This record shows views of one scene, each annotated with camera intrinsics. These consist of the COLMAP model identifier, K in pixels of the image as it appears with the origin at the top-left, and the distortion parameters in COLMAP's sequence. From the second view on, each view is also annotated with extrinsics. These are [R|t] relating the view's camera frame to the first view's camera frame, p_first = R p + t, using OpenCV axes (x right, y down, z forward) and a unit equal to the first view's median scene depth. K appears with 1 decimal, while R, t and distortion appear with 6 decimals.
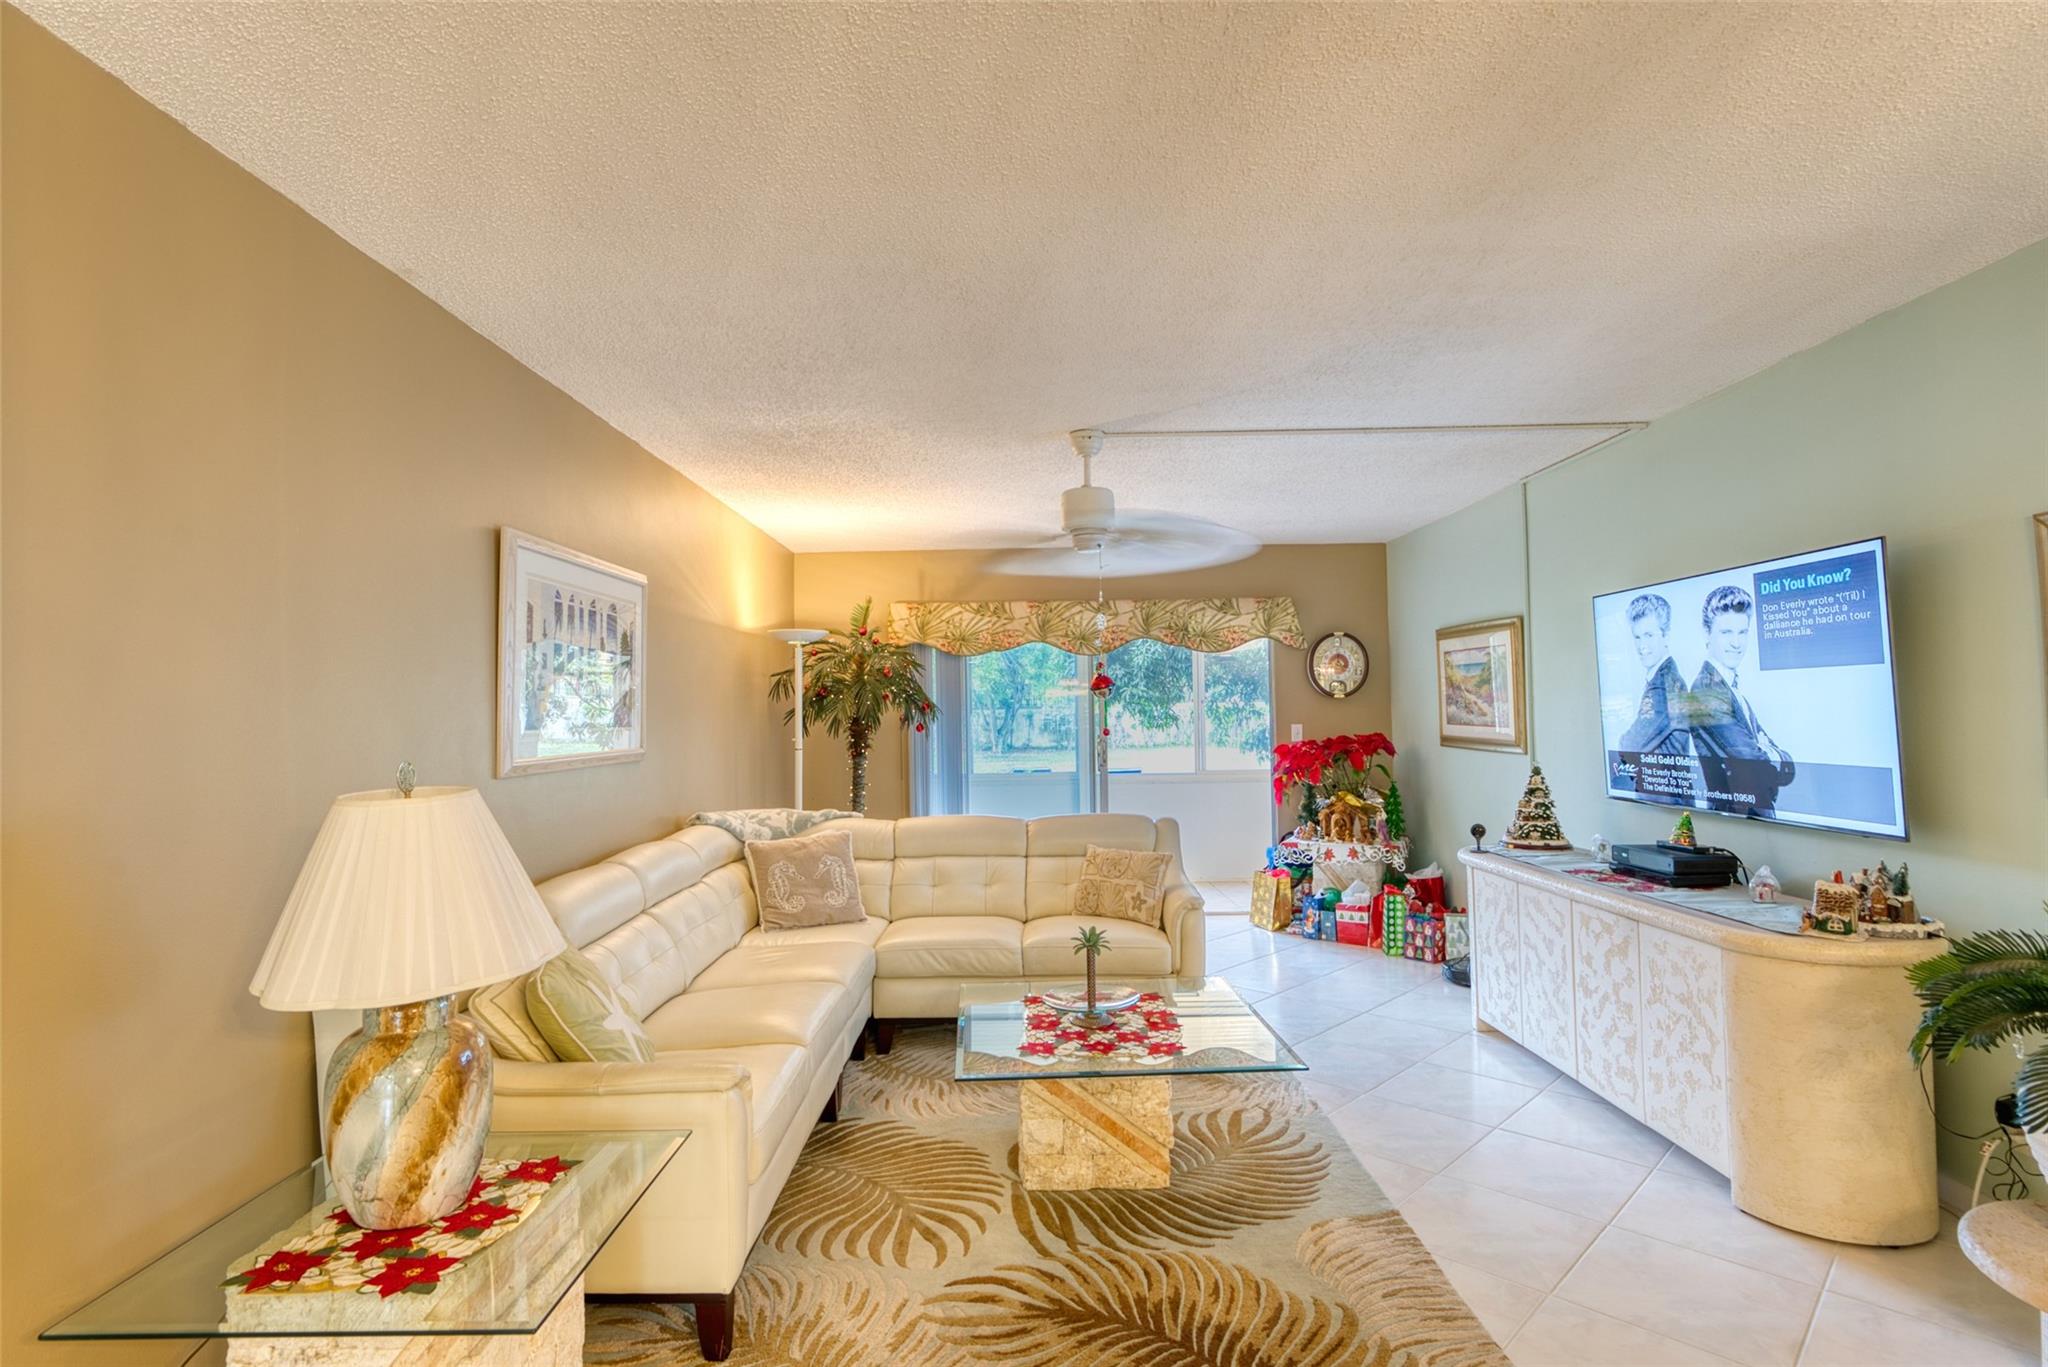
lens RADIAL K [[1022.6, 0, 1024.0], [0, 1022.6, 683.5], [0, 0, 1]] dist [-0.013303, 0.002108]
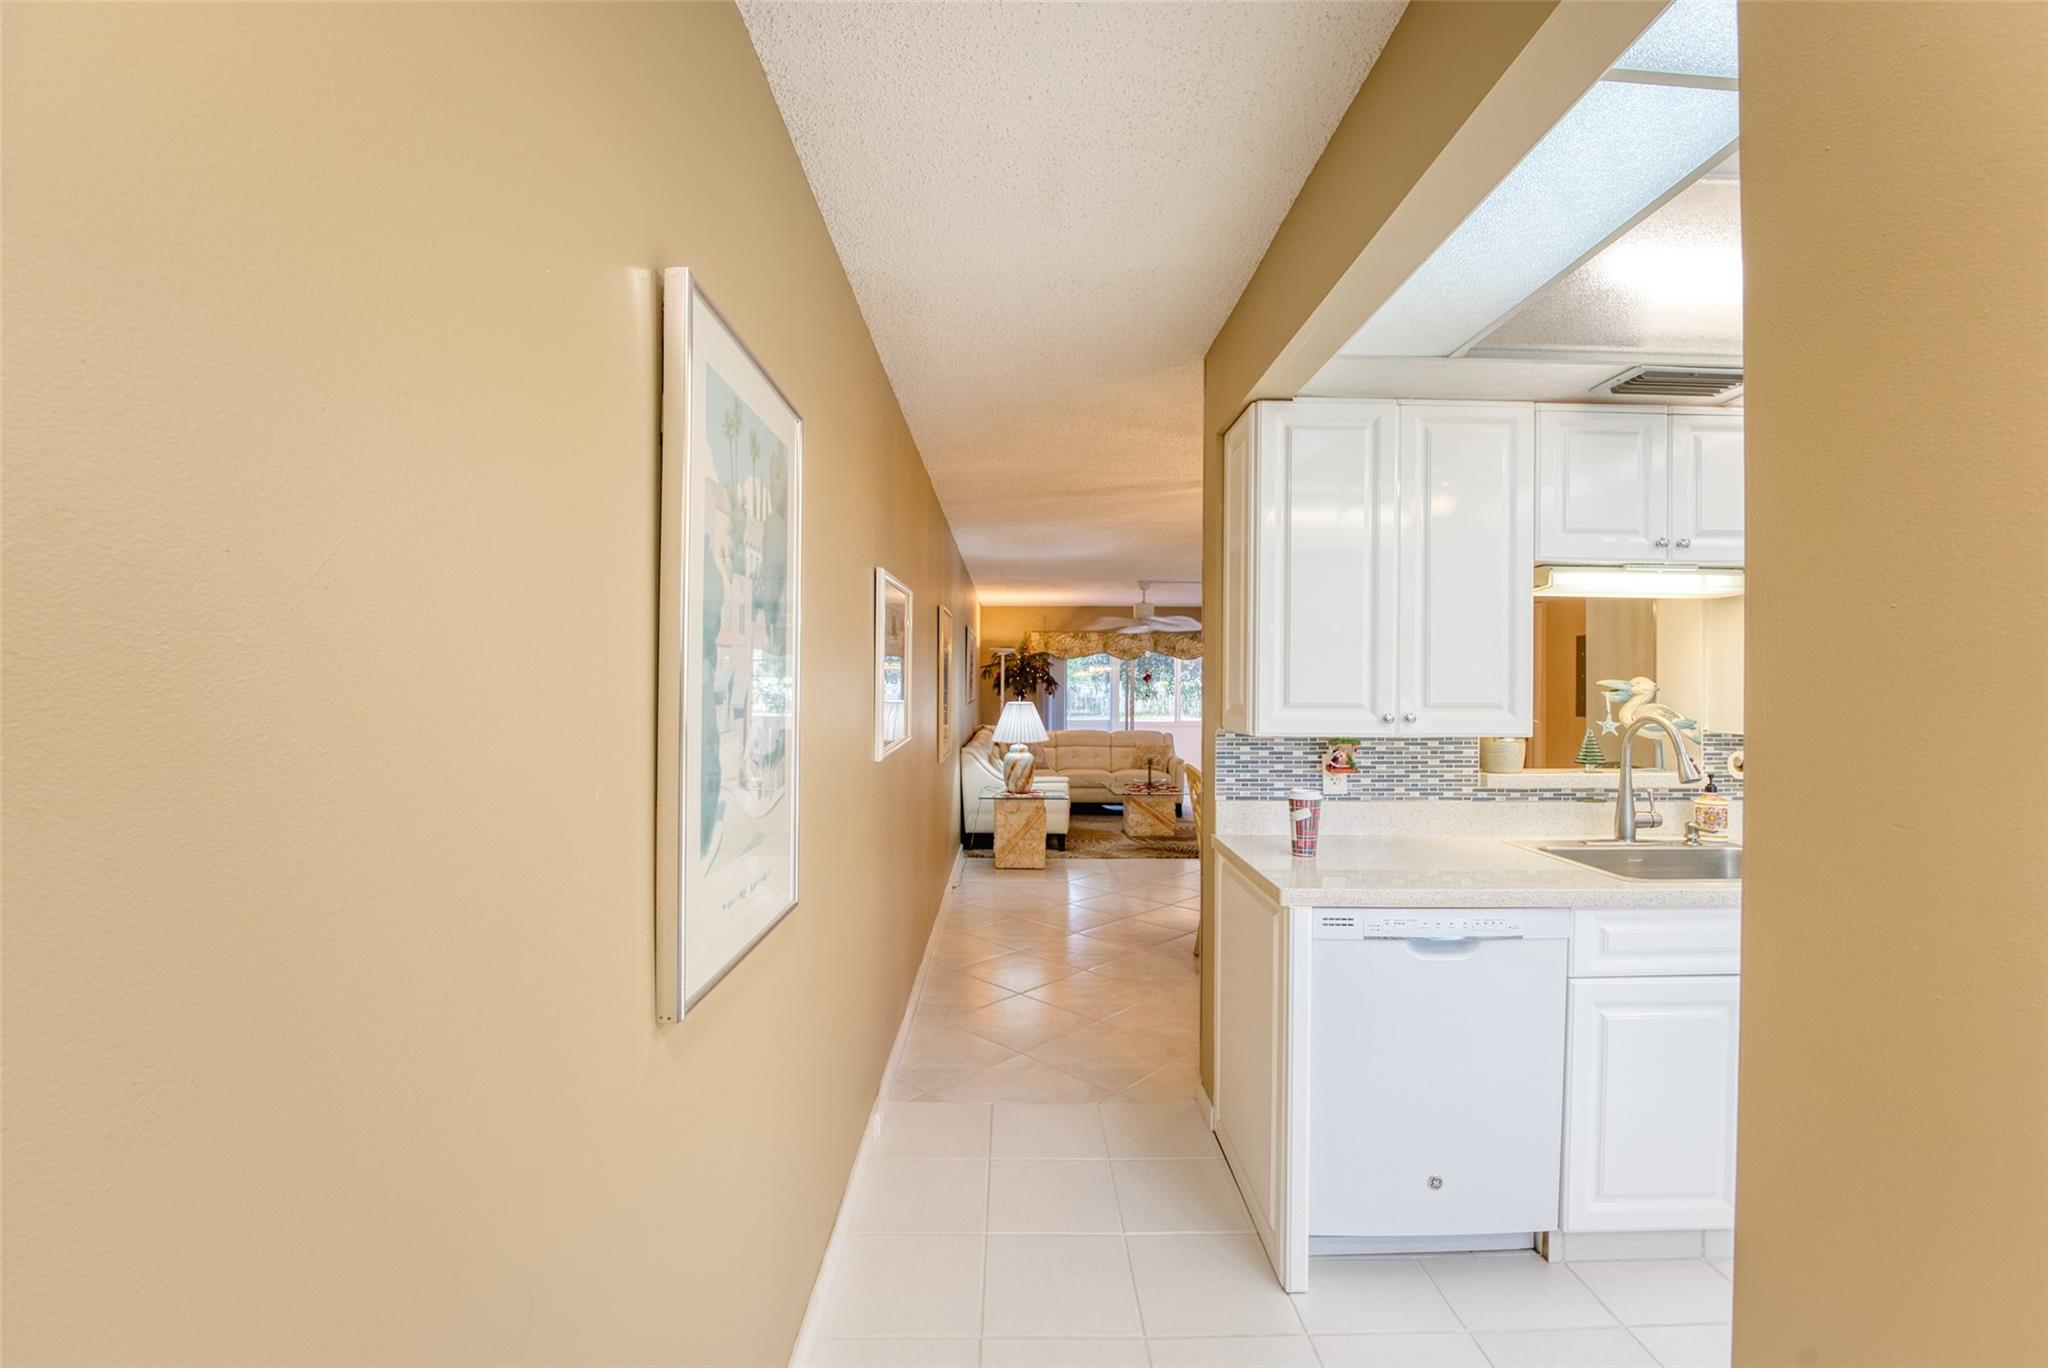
lens RADIAL K [[865.2, 0, 1024.0], [0, 865.2, 684.0], [0, 0, 1]] dist [-0.028511, 0.000160]
pose [[0.999800, 0.019155, 0.005737, -0.311440], [-0.019288, 0.999525, 0.024032, -0.034774], [-0.005274, -0.024138, 0.999695, -1.495798]]
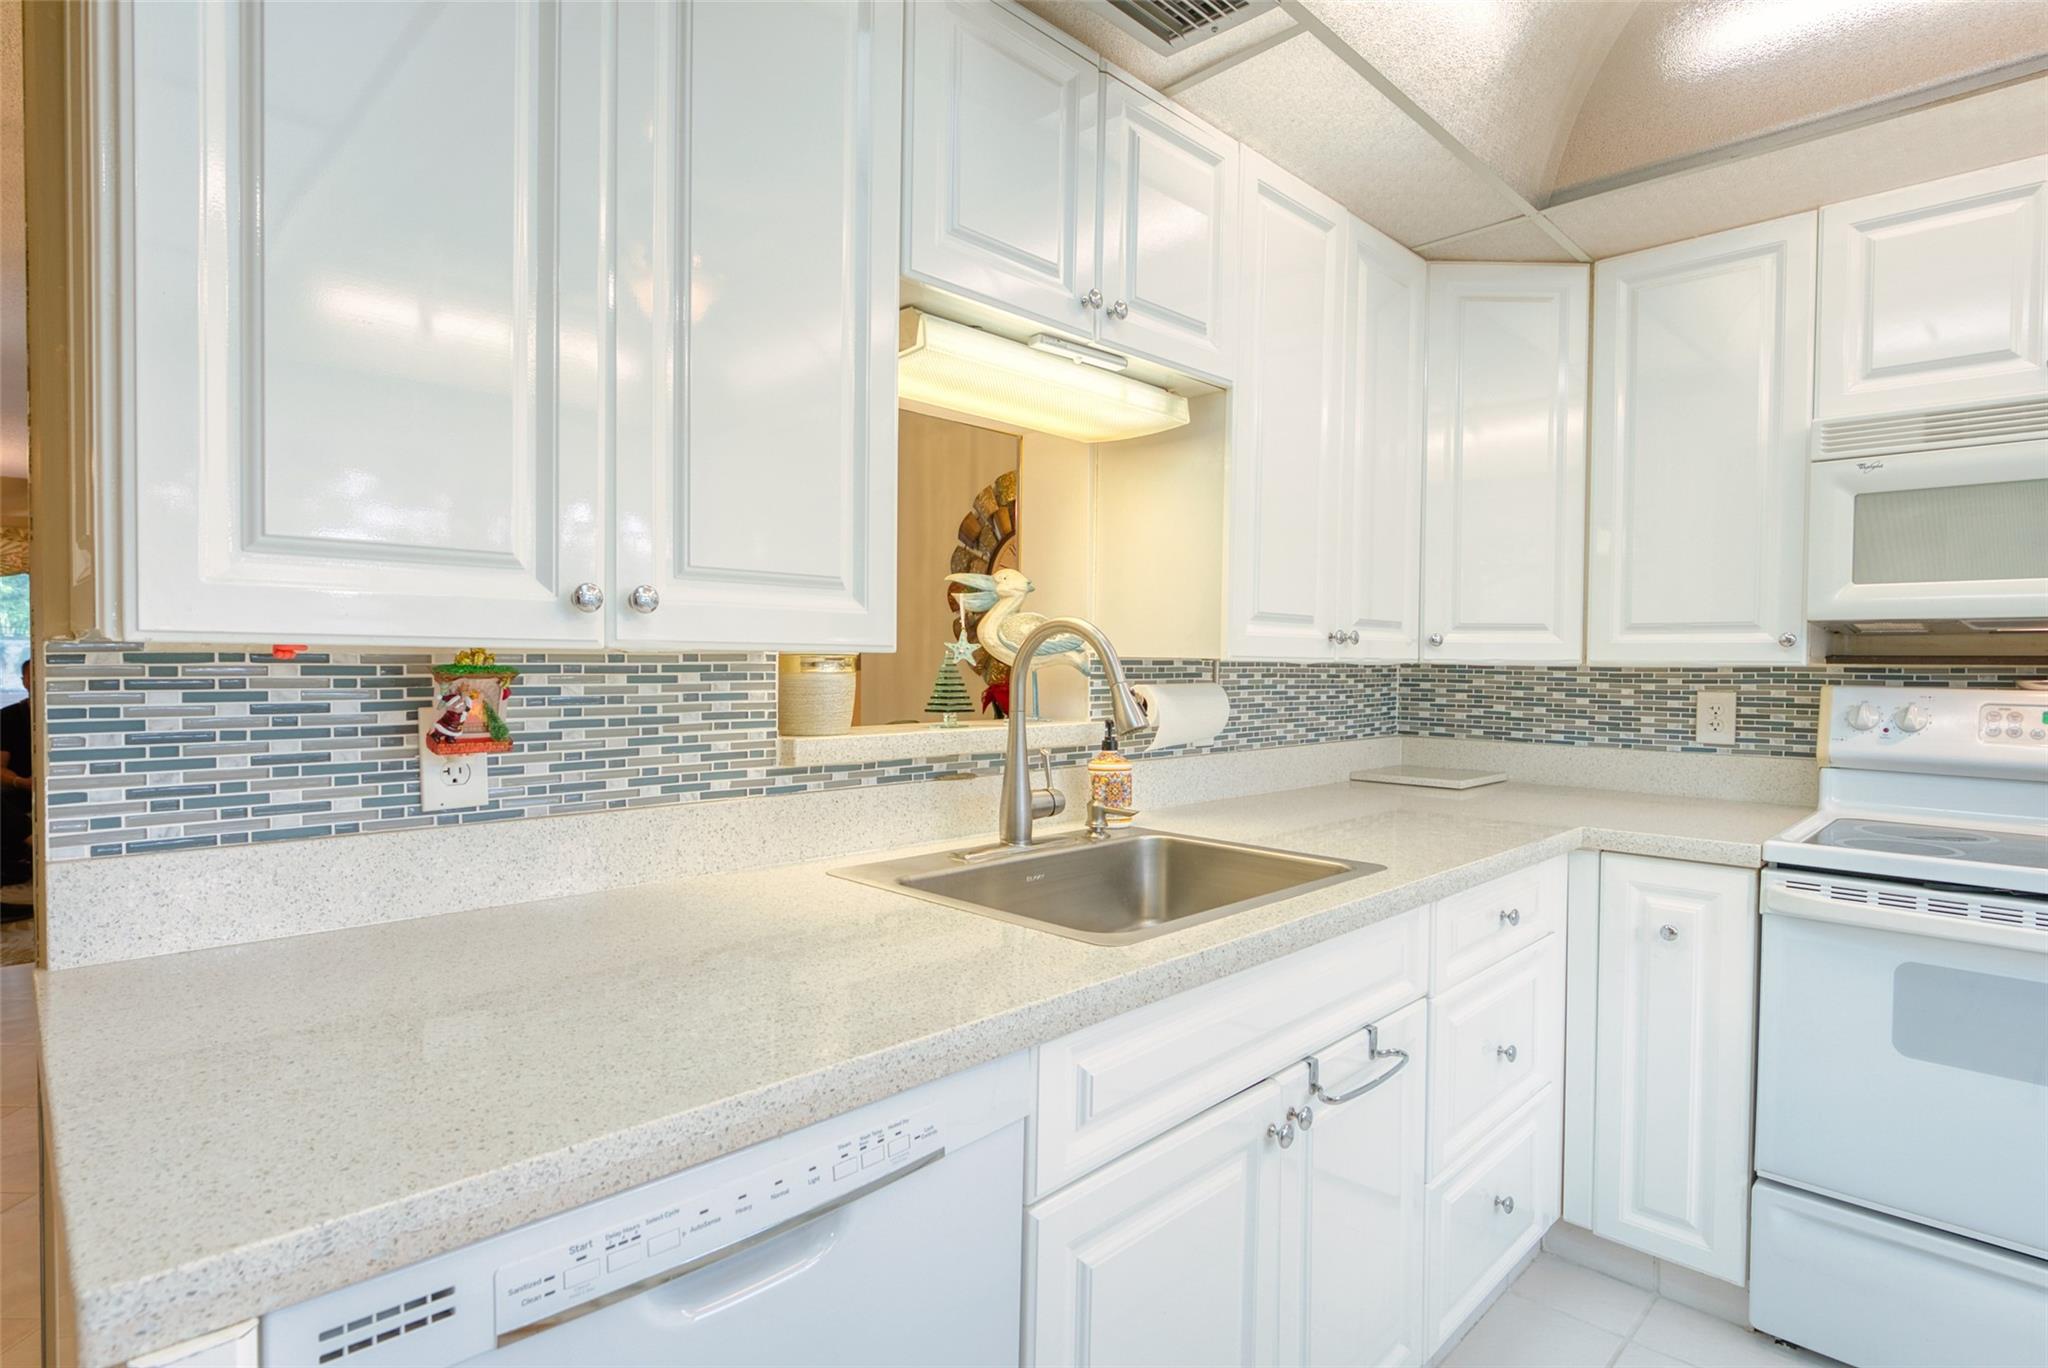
lens RADIAL K [[1058.9, 0, 1024.0], [0, 1058.9, 684.0], [0, 0, 1]] dist [-0.006550, -0.000650]
pose [[0.705672, 0.004277, 0.708525, -0.146415], [-0.039213, 0.998685, 0.033026, 0.013912], [-0.707452, -0.051089, 0.704912, -1.123948]]
